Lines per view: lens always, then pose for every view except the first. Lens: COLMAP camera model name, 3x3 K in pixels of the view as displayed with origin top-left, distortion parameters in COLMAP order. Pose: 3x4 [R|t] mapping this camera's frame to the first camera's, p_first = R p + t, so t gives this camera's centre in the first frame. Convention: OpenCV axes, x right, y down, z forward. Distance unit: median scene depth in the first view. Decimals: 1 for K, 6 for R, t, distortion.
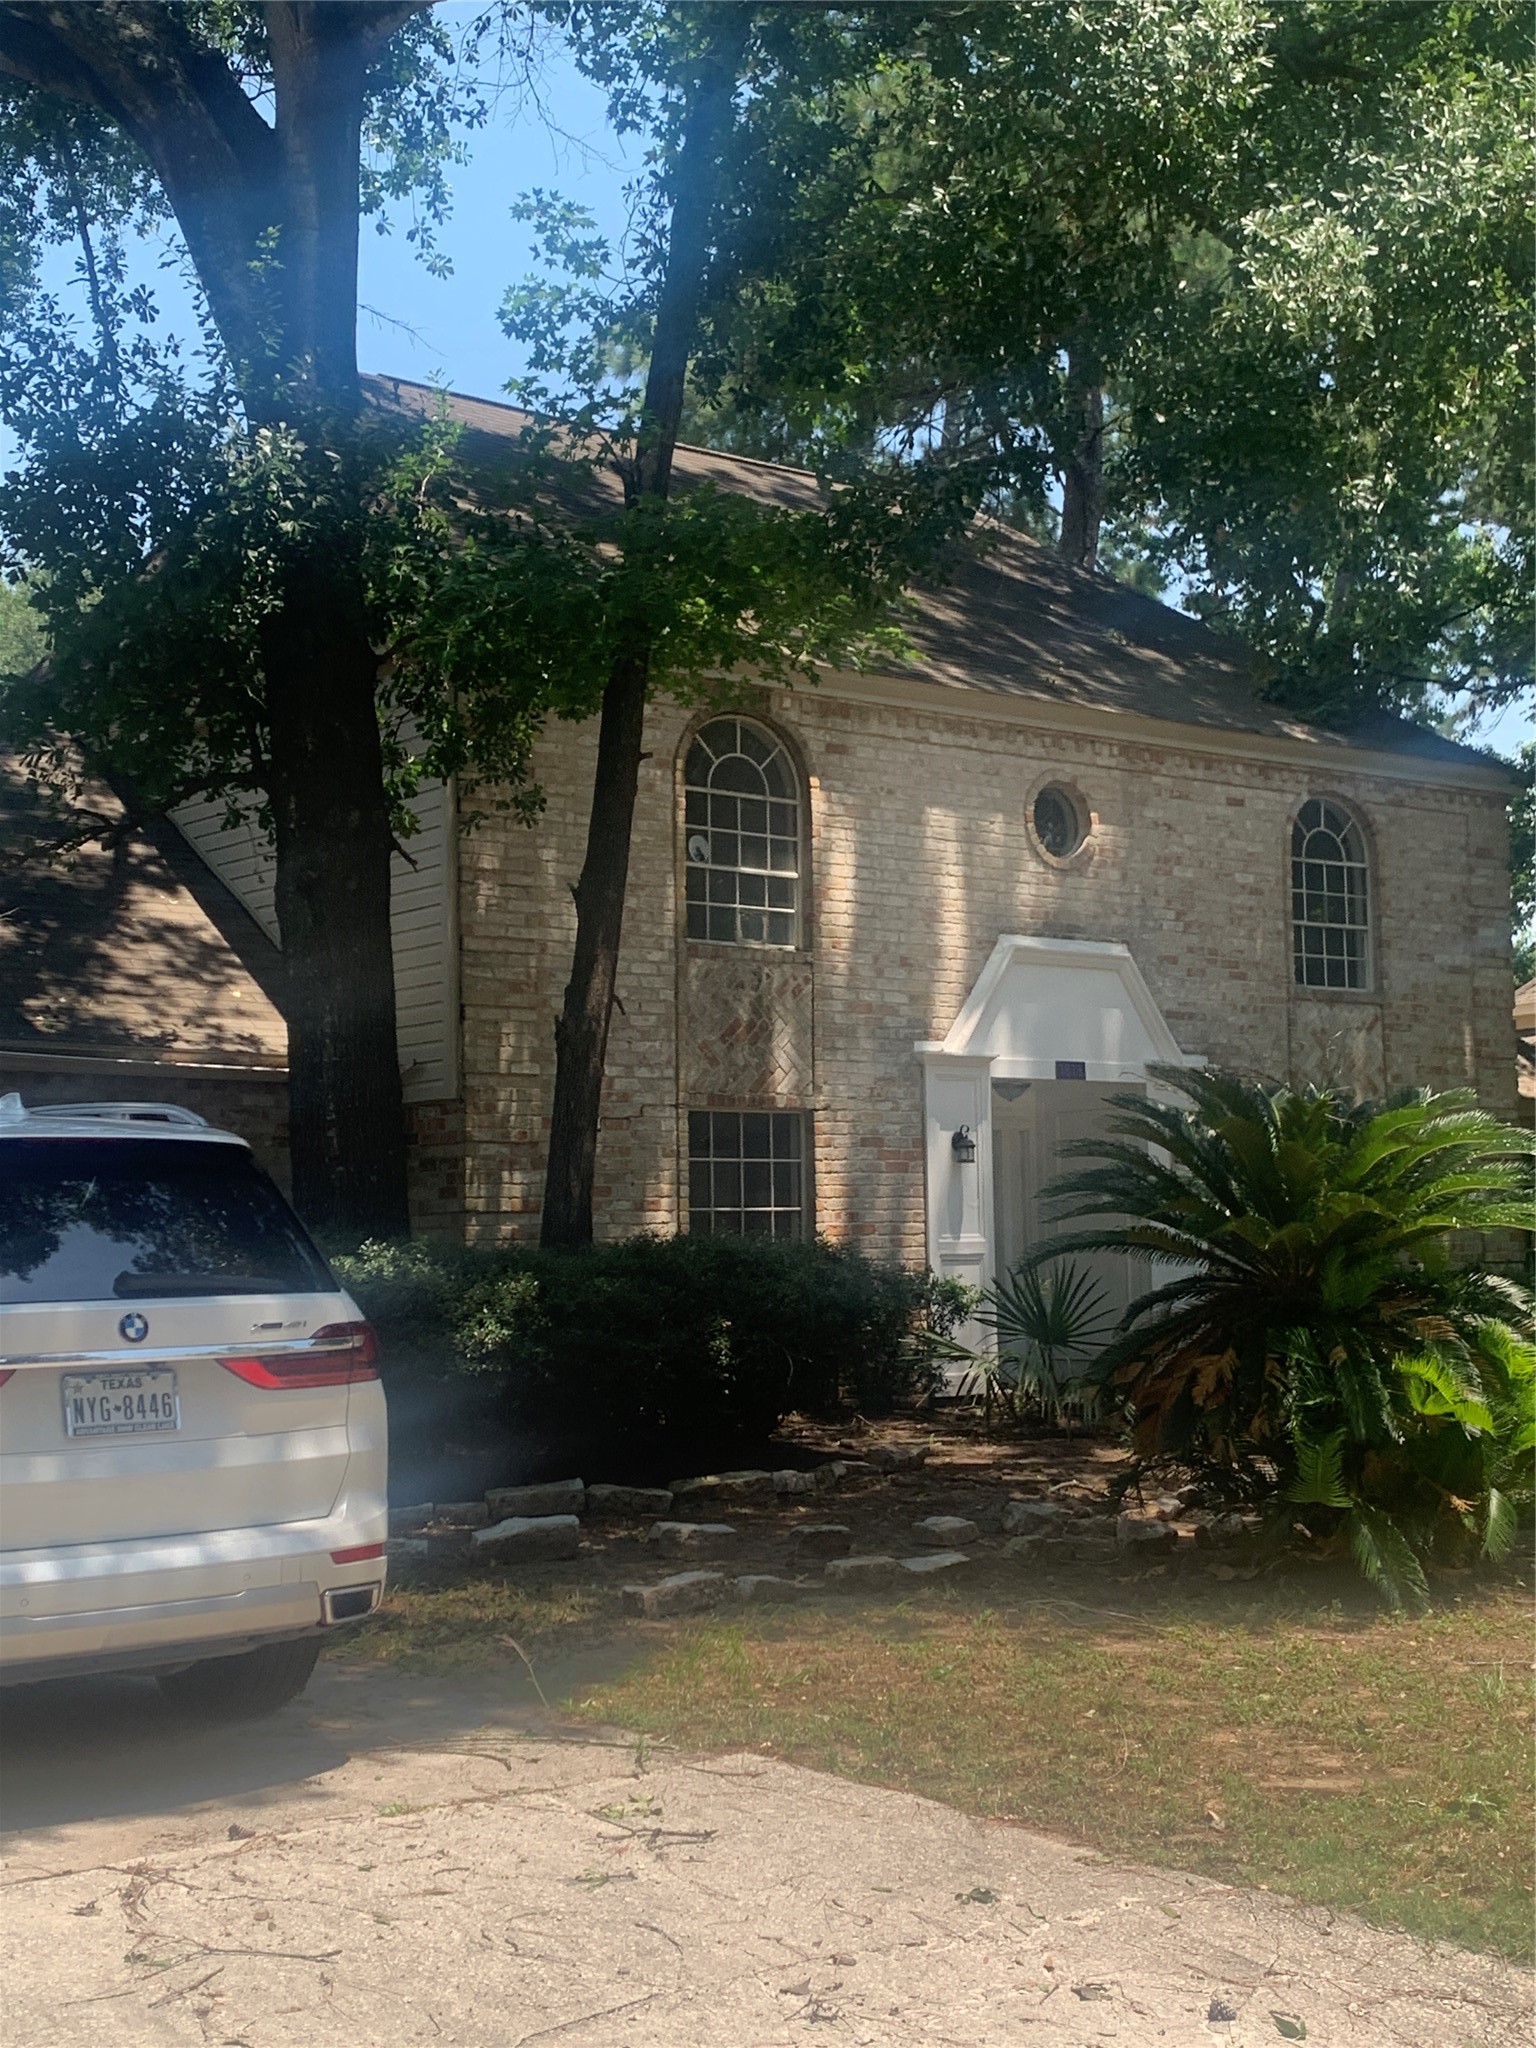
lens RADIAL K [[2621.2, 0, 776.3], [0, 2621.2, 1057.3], [0, 0, 1]] dist [0.183500, -0.558056]
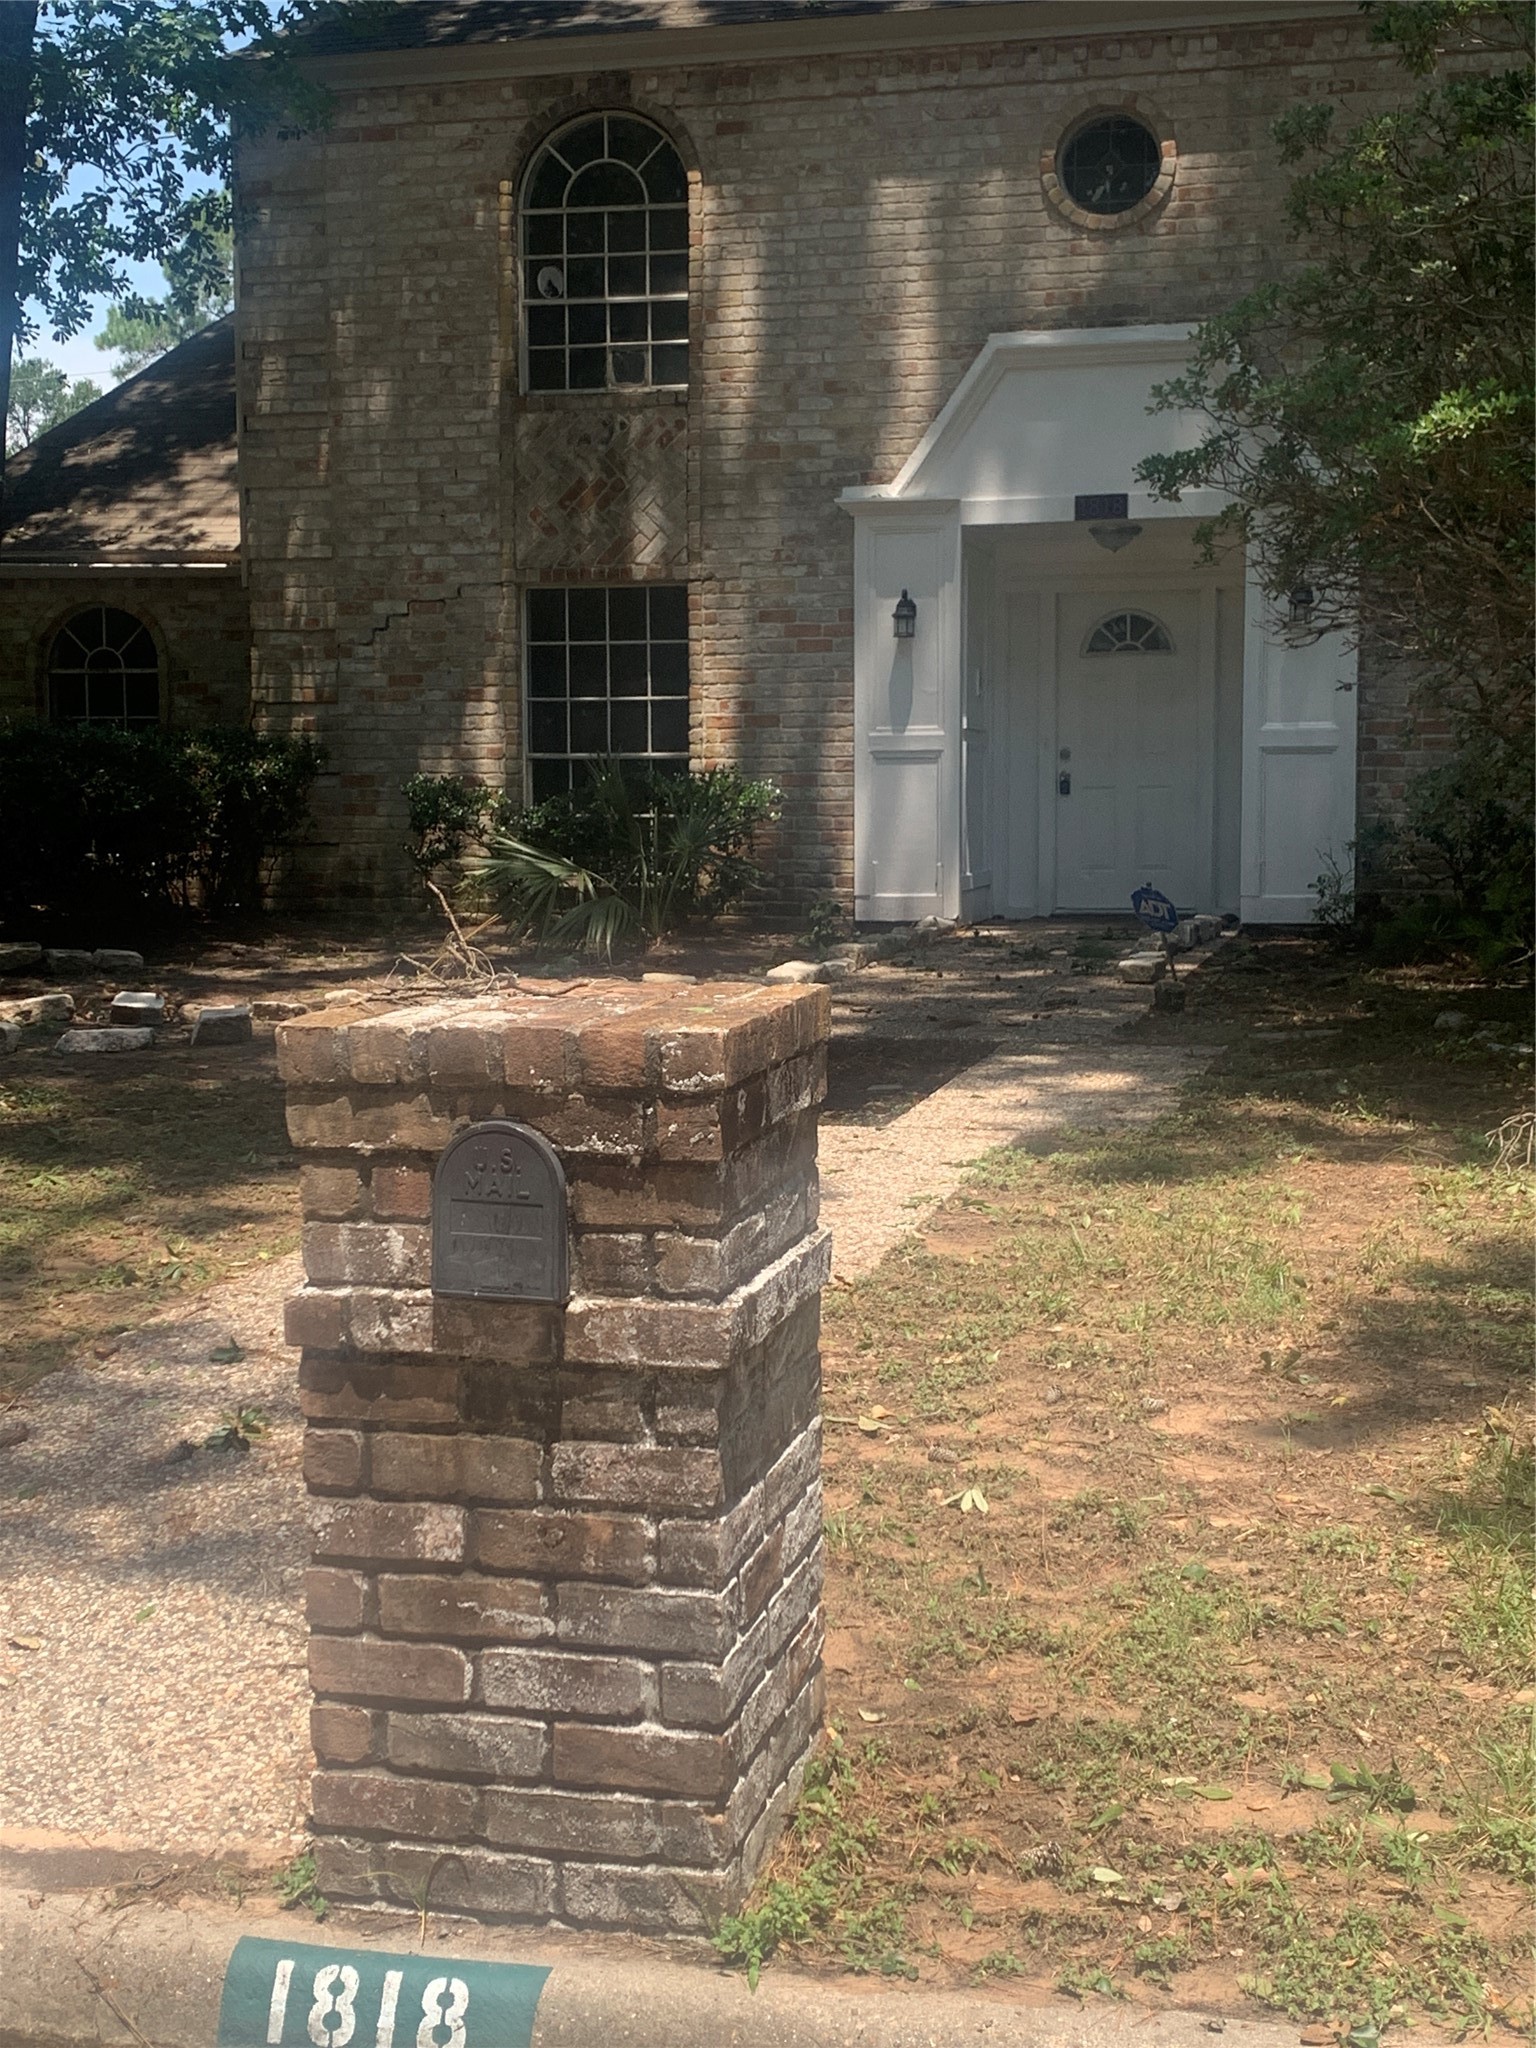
lens RADIAL K [[2621.2, 0, 776.3], [0, 2621.2, 1057.3], [0, 0, 1]] dist [0.183500, -0.558056]
pose [[0.617004, 0.097994, -0.780835, 0.706972], [0.055607, 0.984308, 0.167469, 0.030077], [0.784993, -0.146749, 0.601873, 0.467521]]
